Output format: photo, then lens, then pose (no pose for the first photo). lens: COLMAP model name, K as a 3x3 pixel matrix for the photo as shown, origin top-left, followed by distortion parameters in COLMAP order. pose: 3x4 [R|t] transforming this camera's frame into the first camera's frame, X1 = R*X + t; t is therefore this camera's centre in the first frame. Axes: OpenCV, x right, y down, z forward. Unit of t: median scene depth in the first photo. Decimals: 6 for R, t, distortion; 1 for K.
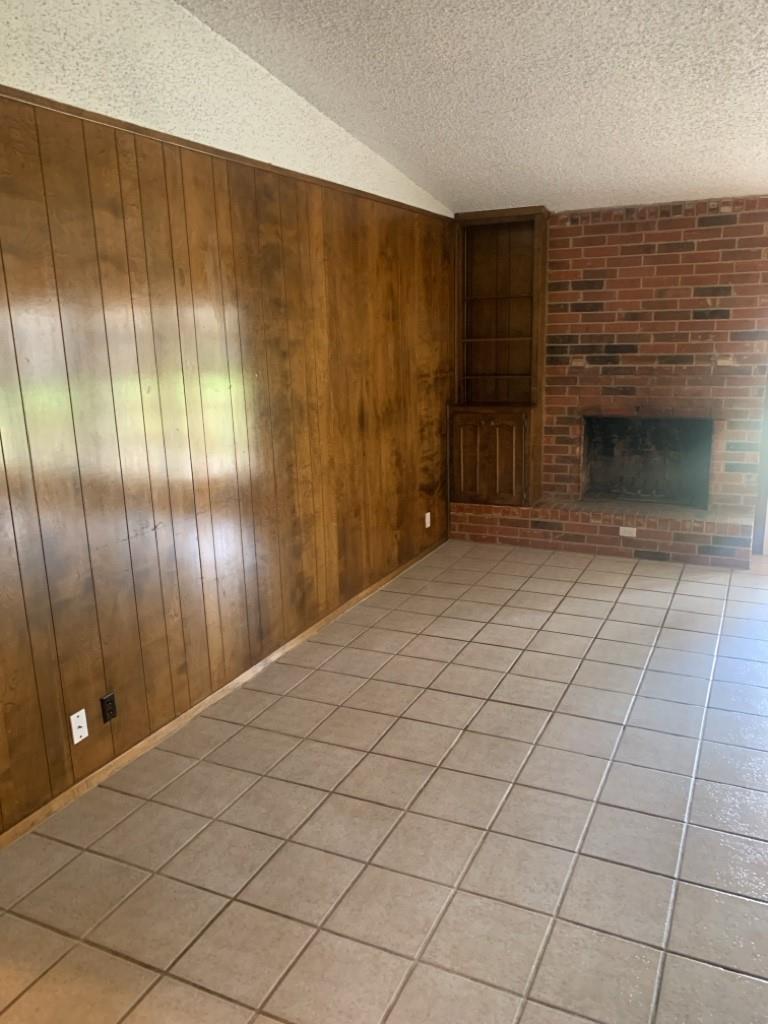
lens RADIAL K [[782.8, 0, 387.9], [0, 782.8, 520.2], [0, 0, 1]] dist [0.033773, -0.028036]
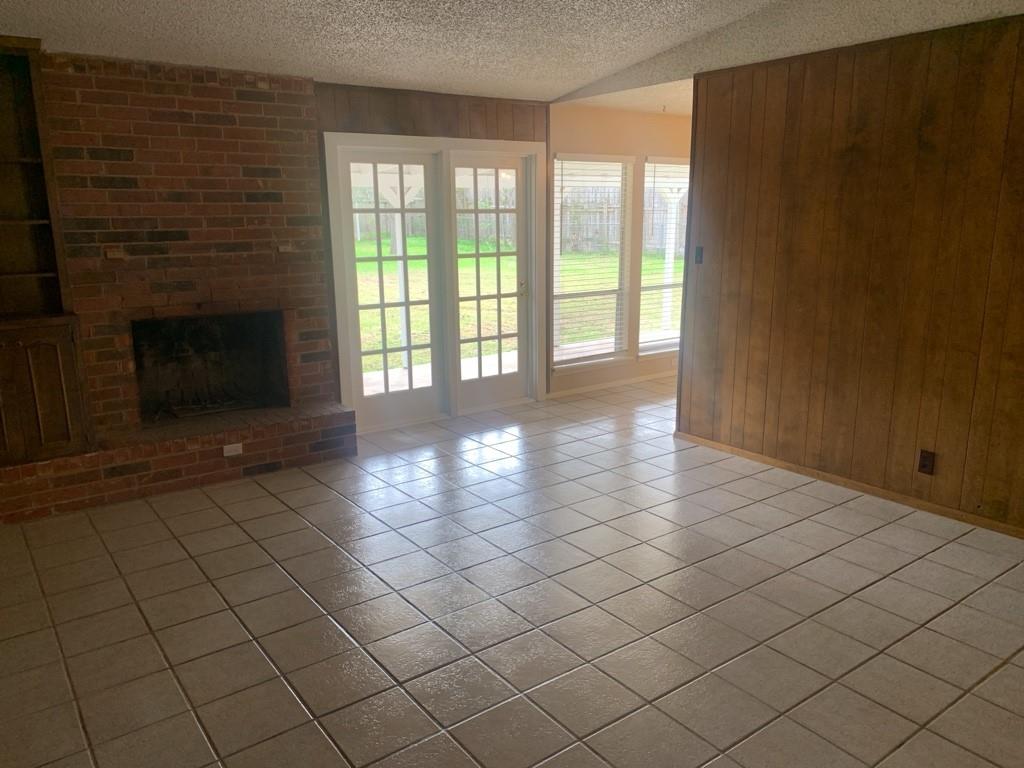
lens RADIAL K [[782.8, 0, 511.6], [0, 782.8, 379.9], [0, 0, 1]] dist [0.033773, -0.028036]
pose [[0.482731, -0.166740, 0.859749, -0.264841], [0.208047, 0.975438, 0.072363, -0.057132], [-0.850698, 0.143936, 0.505564, 0.307512]]
